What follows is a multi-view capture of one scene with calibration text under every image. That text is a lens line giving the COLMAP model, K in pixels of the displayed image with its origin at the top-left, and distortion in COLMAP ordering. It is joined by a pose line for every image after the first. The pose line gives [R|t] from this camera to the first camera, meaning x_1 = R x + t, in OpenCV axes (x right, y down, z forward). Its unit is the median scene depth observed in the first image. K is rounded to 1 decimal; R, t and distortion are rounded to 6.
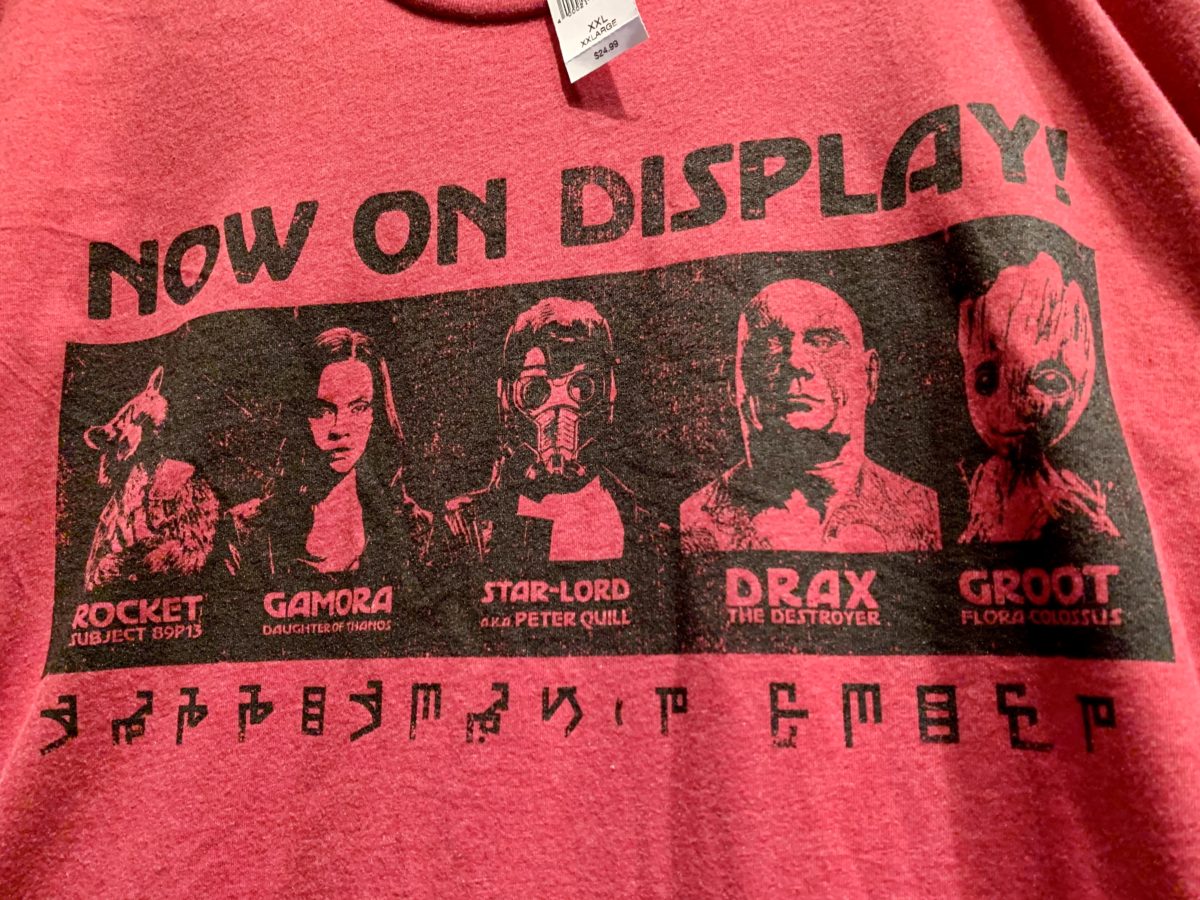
lens RADIAL K [[904.8, 0, 608.6], [0, 904.8, 421.8], [0, 0, 1]] dist [0.038998, -0.021587]
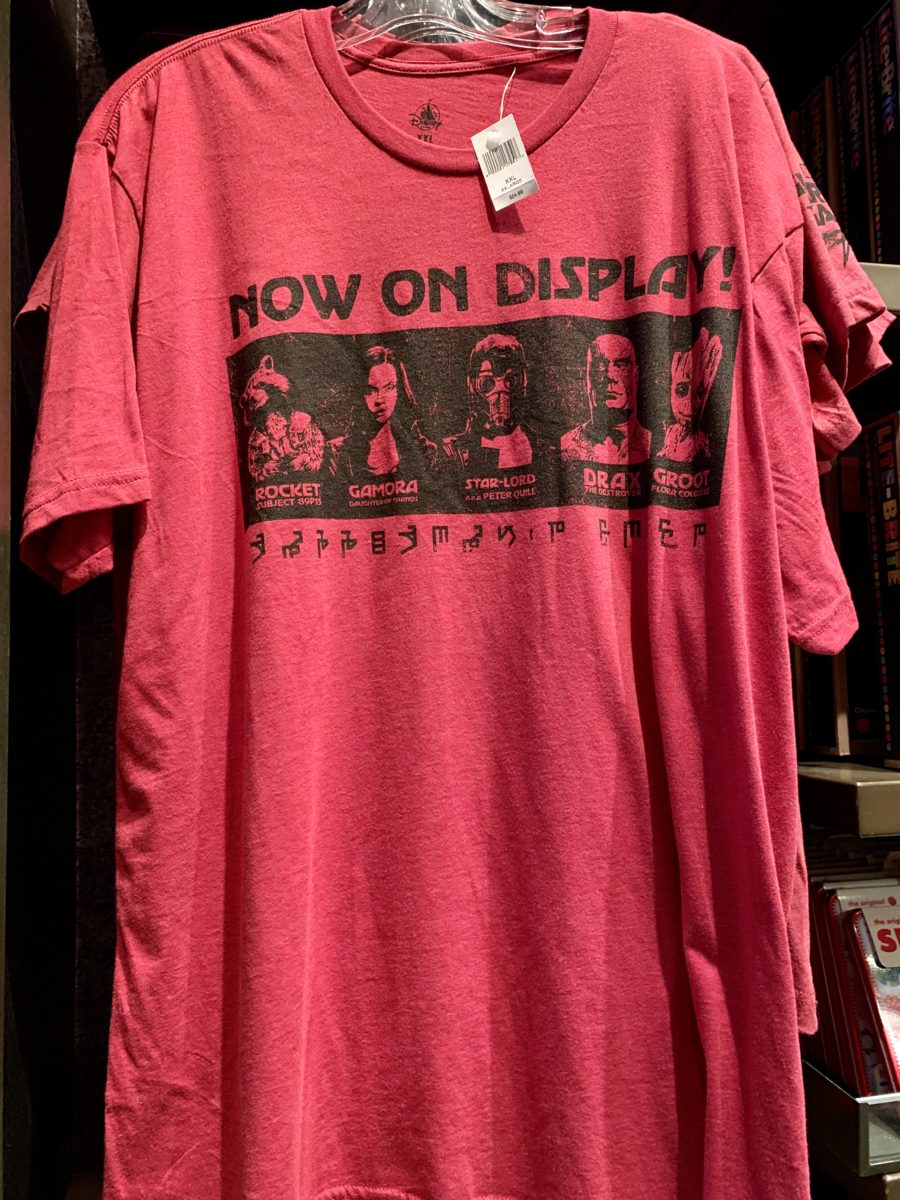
lens RADIAL K [[904.8, 0, 450.8], [0, 904.8, 597.8], [0, 0, 1]] dist [0.038998, -0.021587]
pose [[0.997050, -0.032063, -0.069738, -0.036111], [0.053945, 0.939053, 0.339512, -0.273259], [0.054601, -0.342273, 0.938013, -1.039424]]
